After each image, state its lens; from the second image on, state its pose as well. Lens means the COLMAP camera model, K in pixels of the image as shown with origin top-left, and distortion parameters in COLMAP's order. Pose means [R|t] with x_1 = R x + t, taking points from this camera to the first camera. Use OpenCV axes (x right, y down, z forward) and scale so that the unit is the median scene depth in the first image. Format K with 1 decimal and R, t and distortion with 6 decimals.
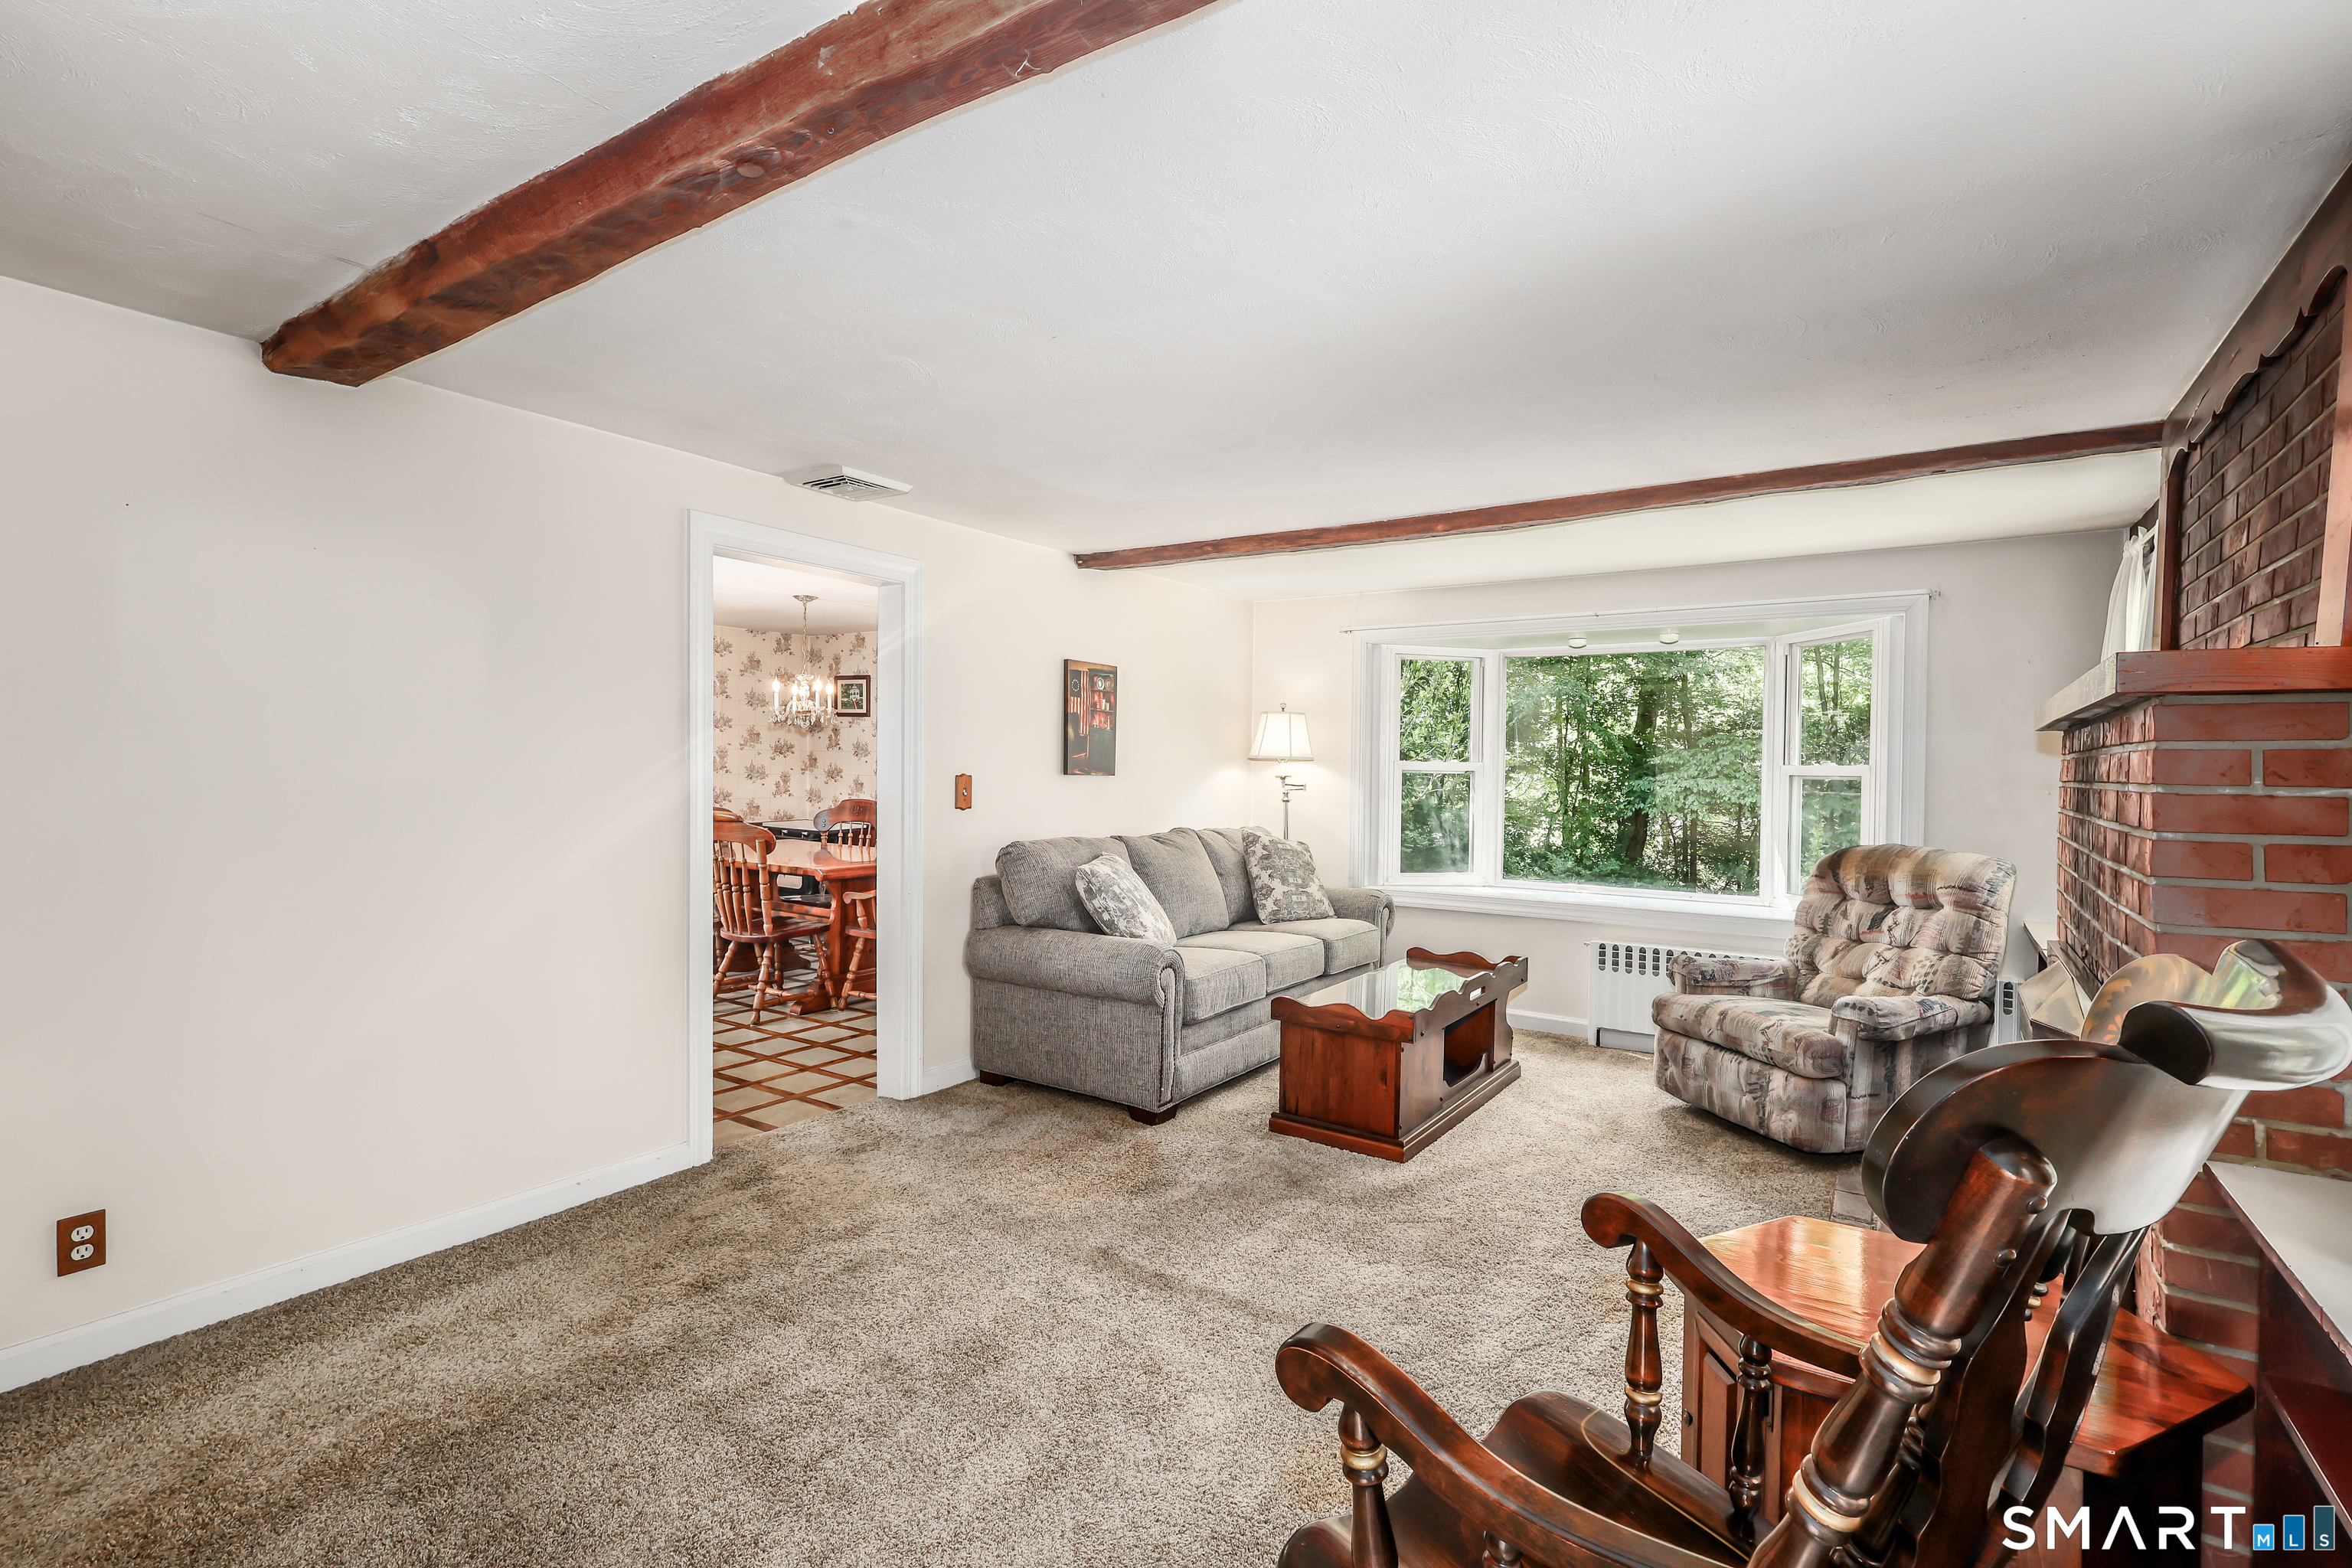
lens RADIAL K [[1088.4, 0, 1173.9], [0, 1088.4, 774.4], [0, 0, 1]] dist [0.000822, -0.000285]
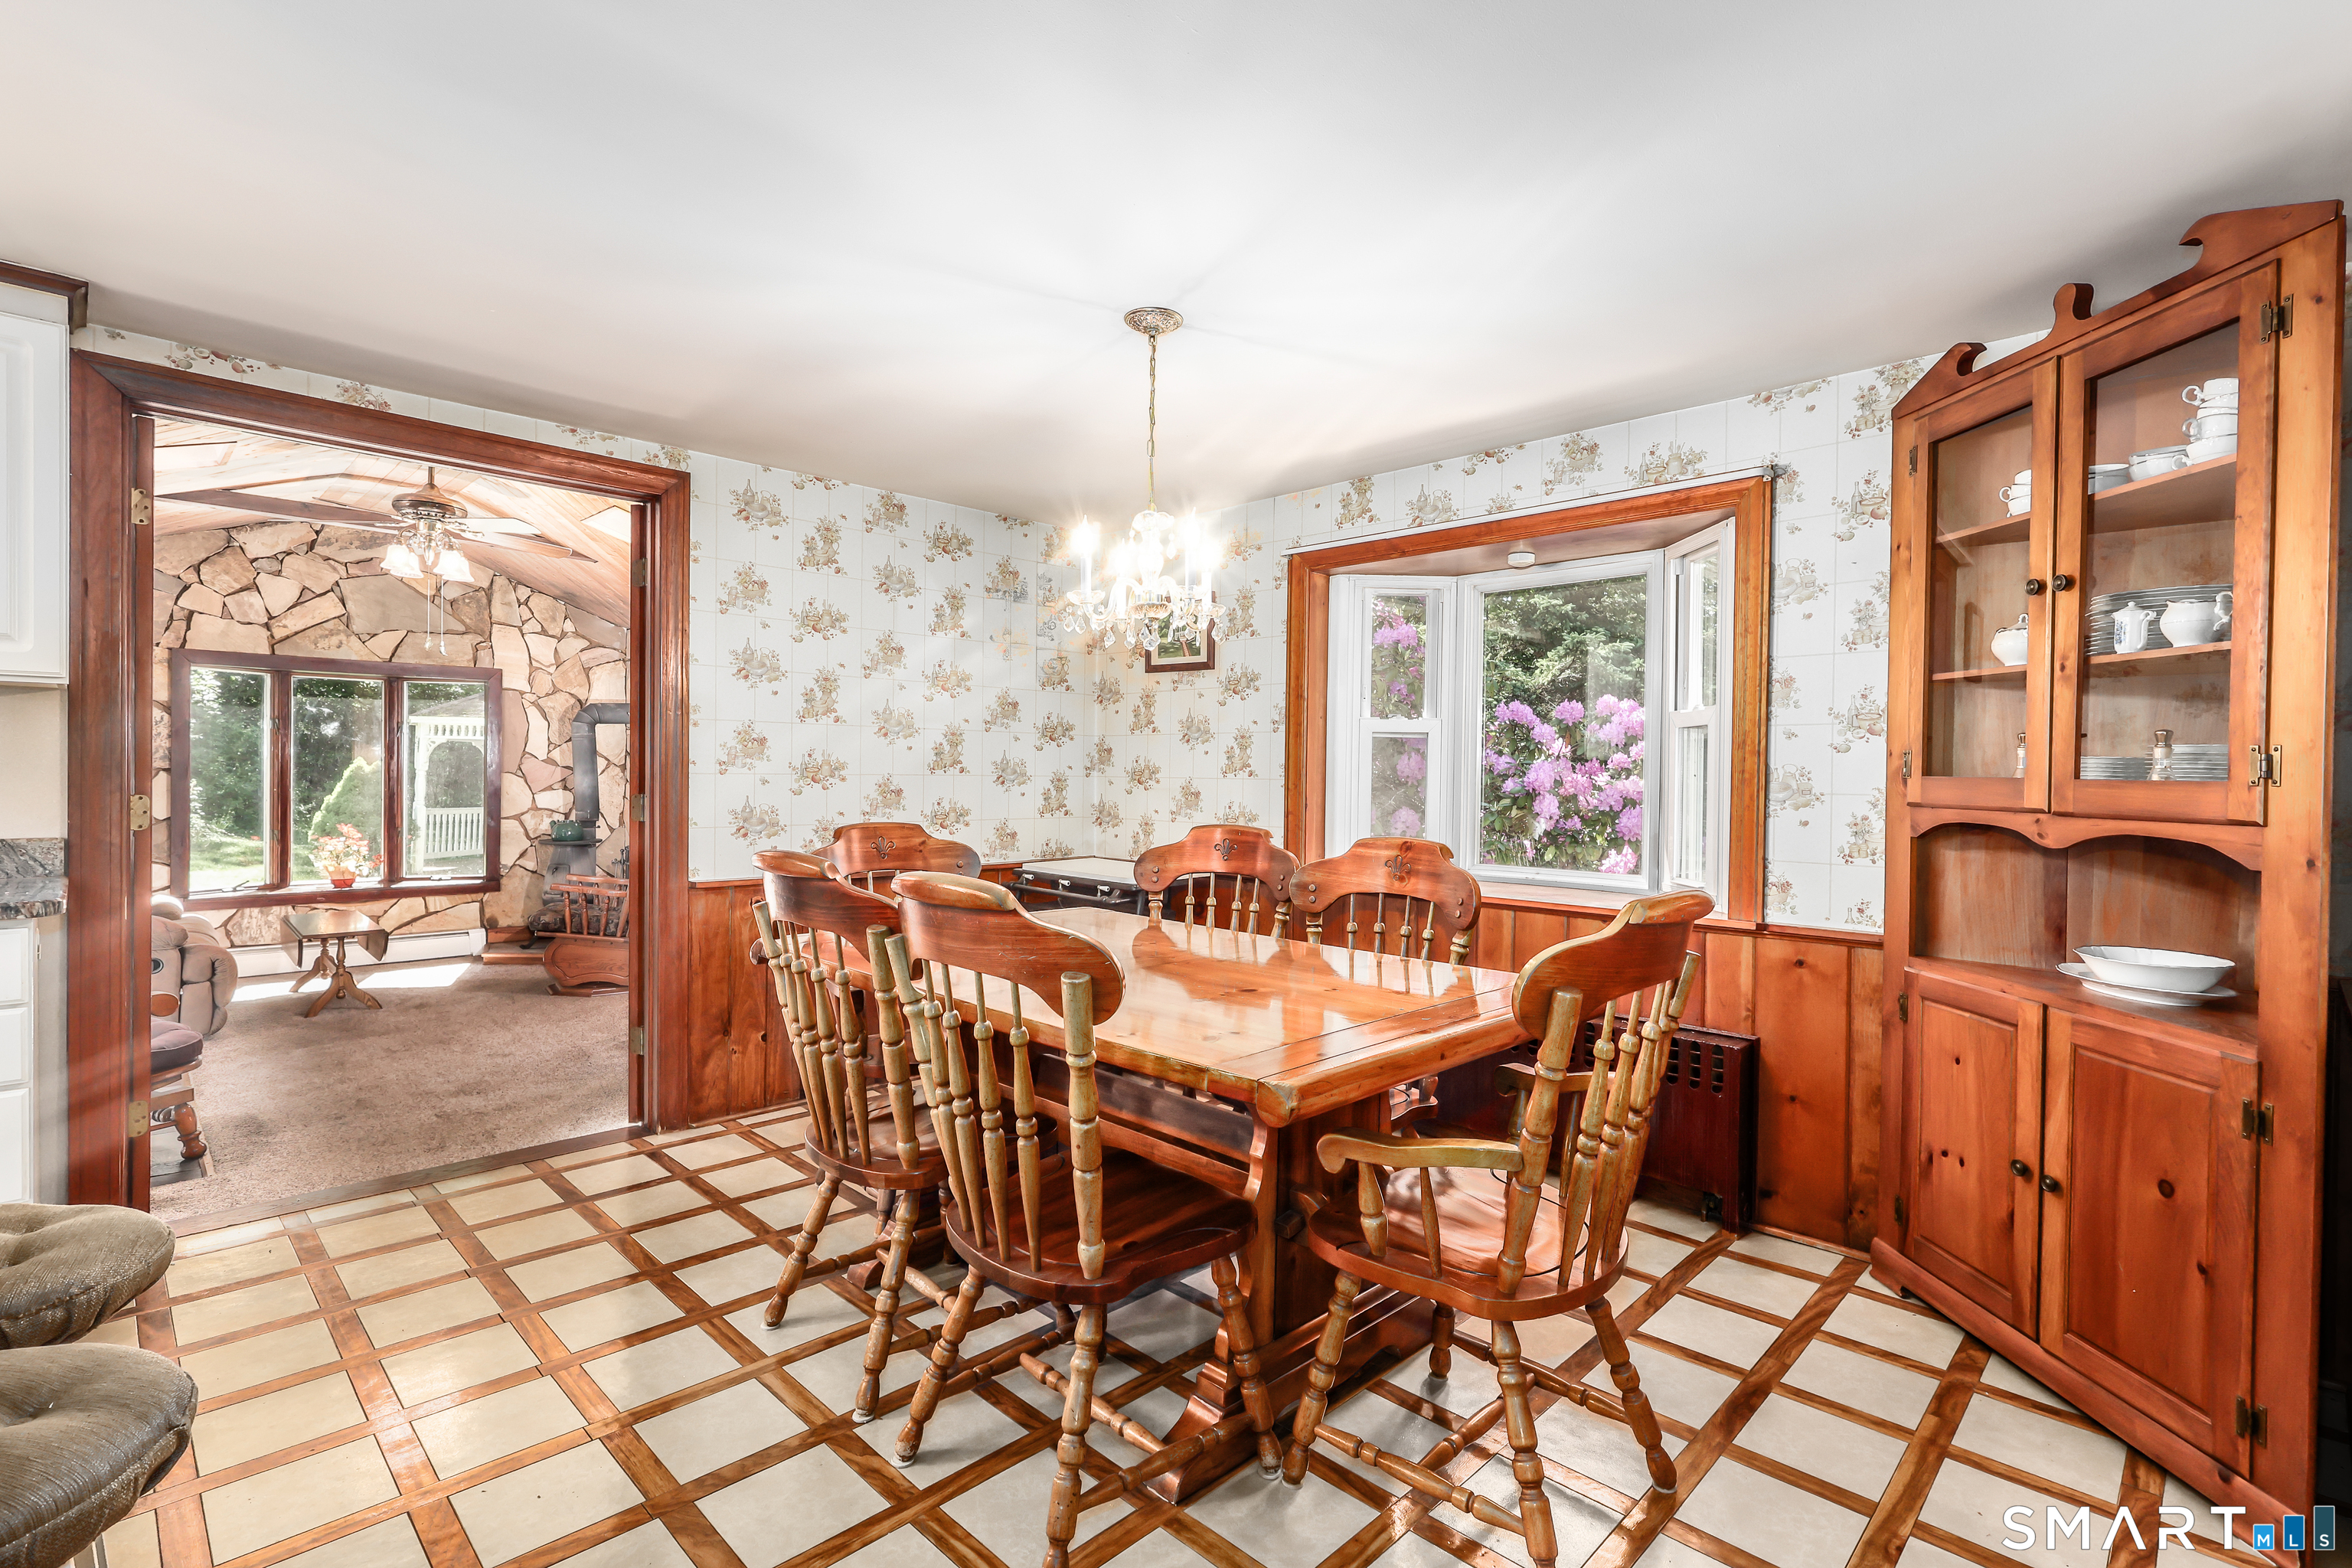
lens RADIAL K [[1088.4, 0, 1174.8], [0, 1088.4, 782.0], [0, 0, 1]] dist [0.000822, -0.000285]
pose [[0.981453, 0.001146, -0.191701, -0.194398], [-0.002293, 0.999981, -0.005761, 0.005892], [0.191691, 0.006094, 0.981436, 0.468090]]
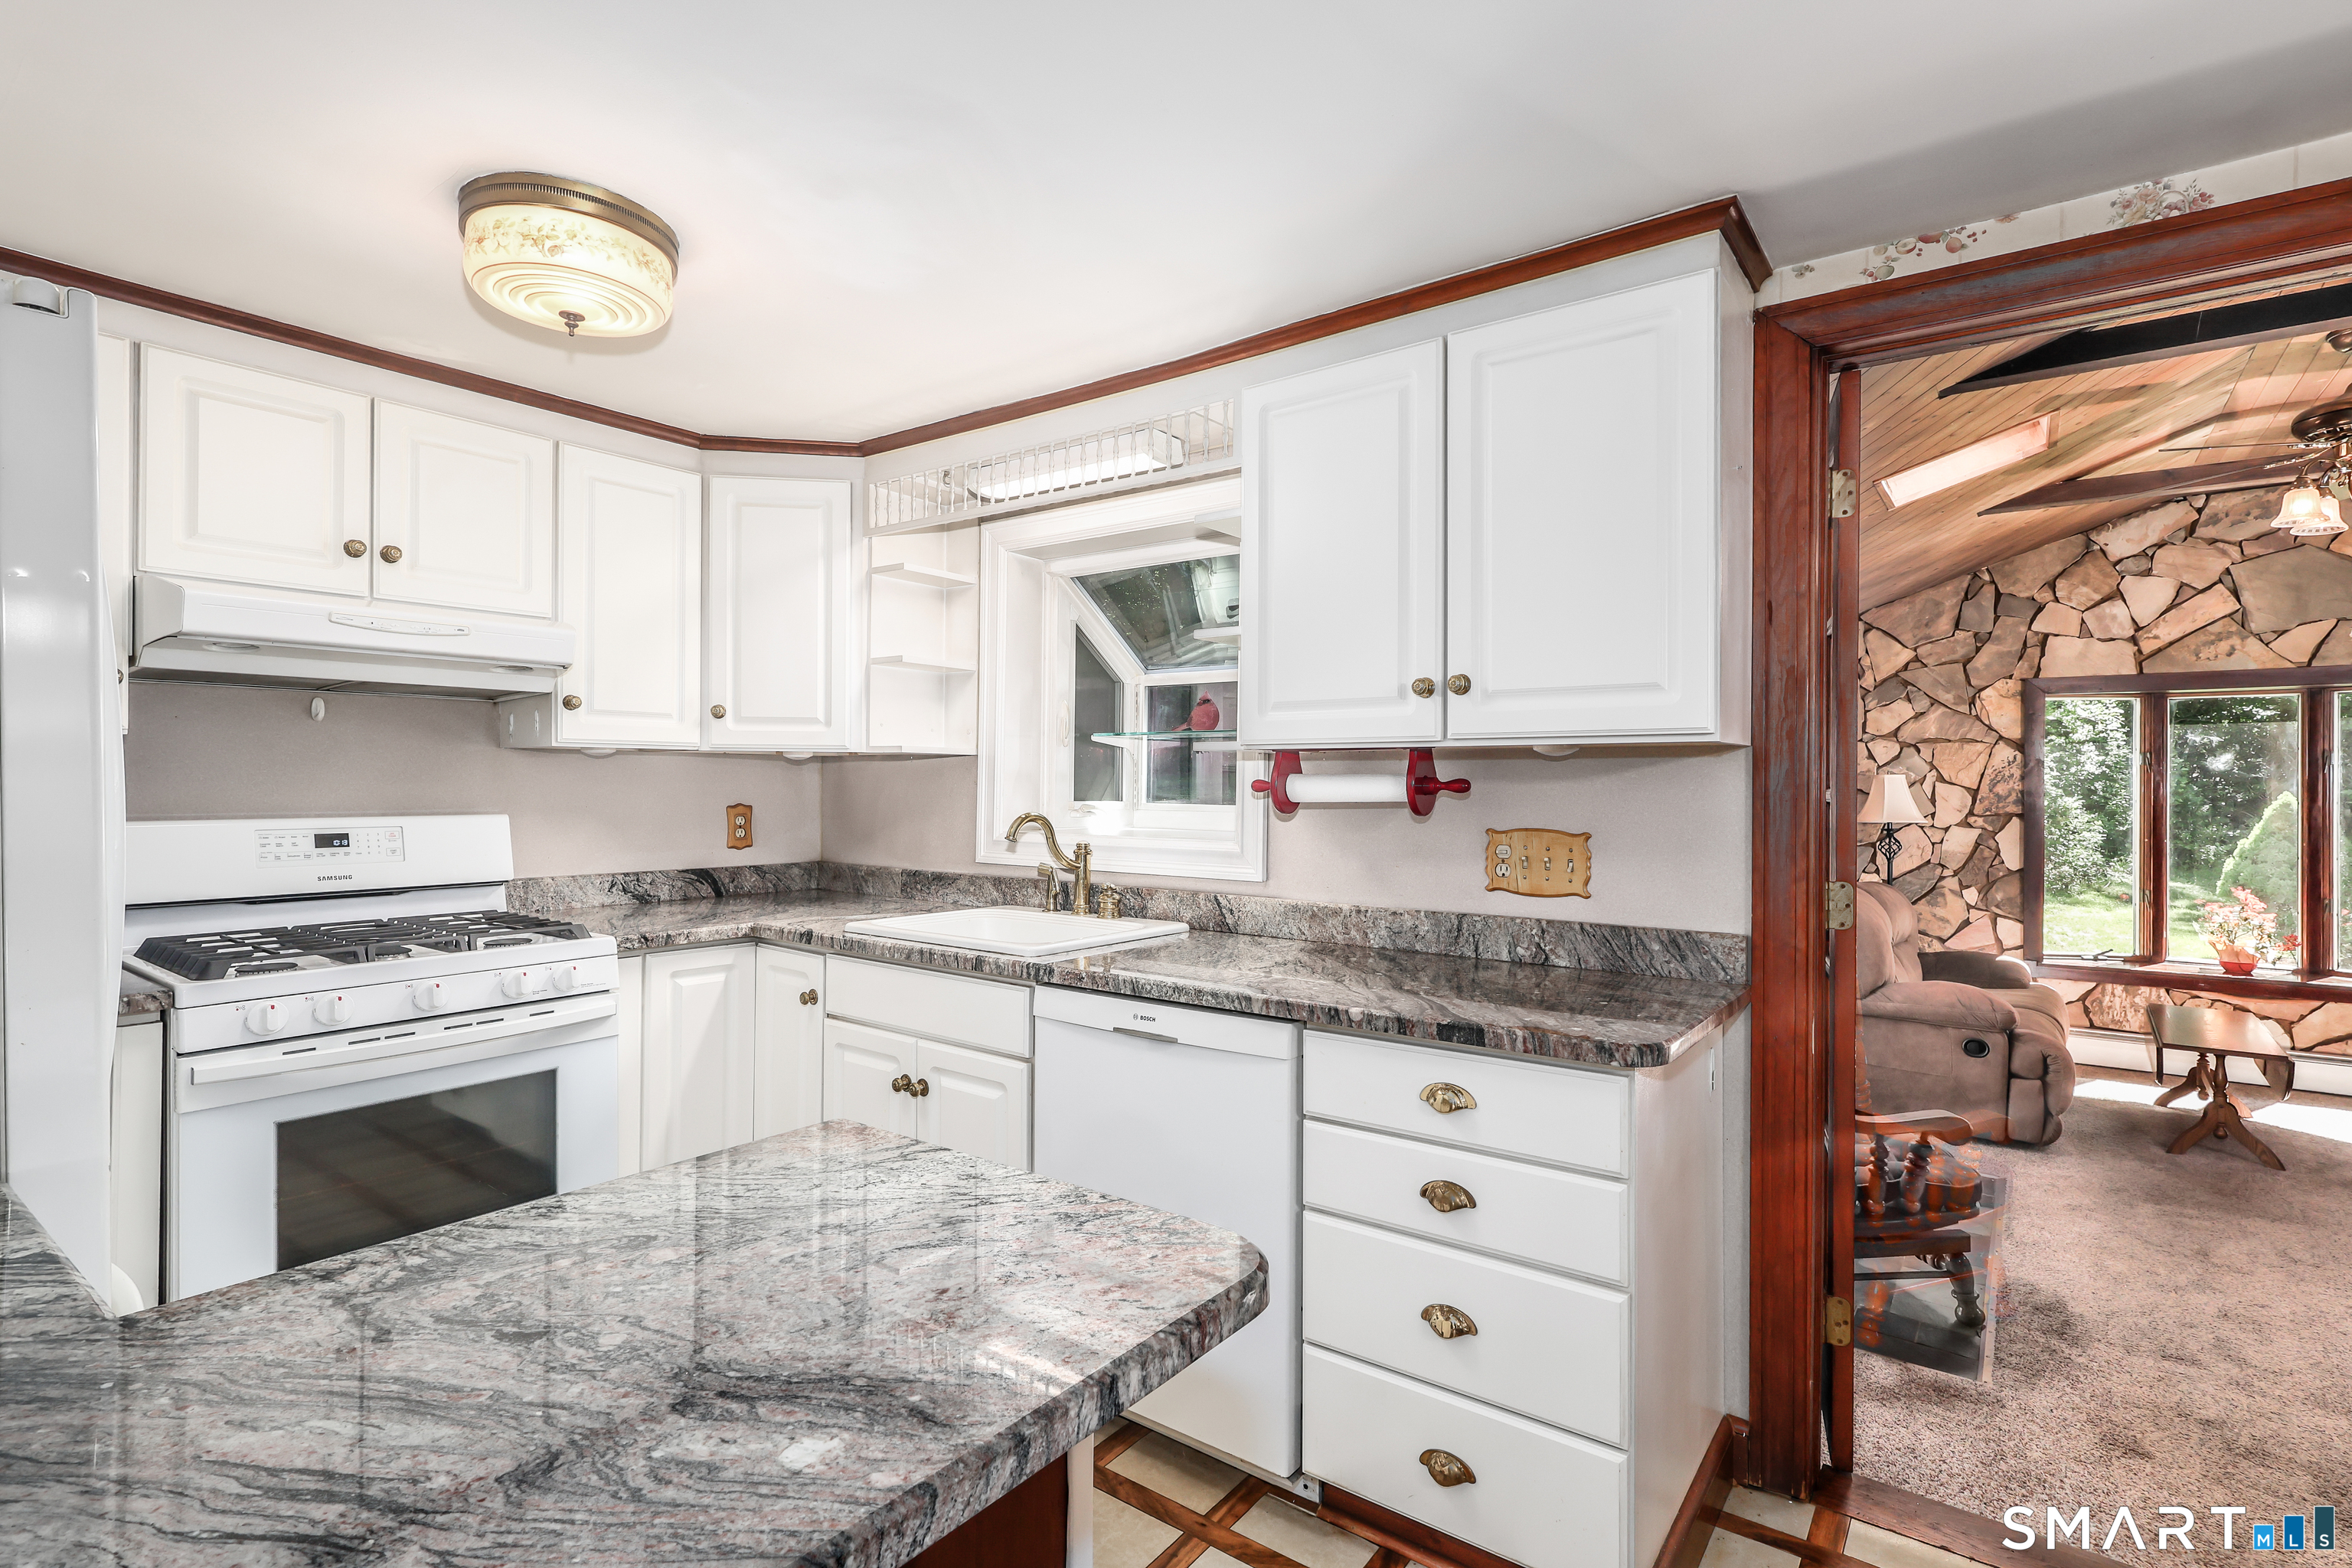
lens RADIAL K [[1126.6, 0, 1182.1], [0, 1126.6, 780.7], [0, 0, 1]] dist [0.003844, 0.001200]
pose [[-0.048022, -0.014812, -0.998736, -0.309593], [-0.019387, 0.999716, -0.013894, -0.008178], [0.998658, 0.018695, -0.048296, 0.600719]]
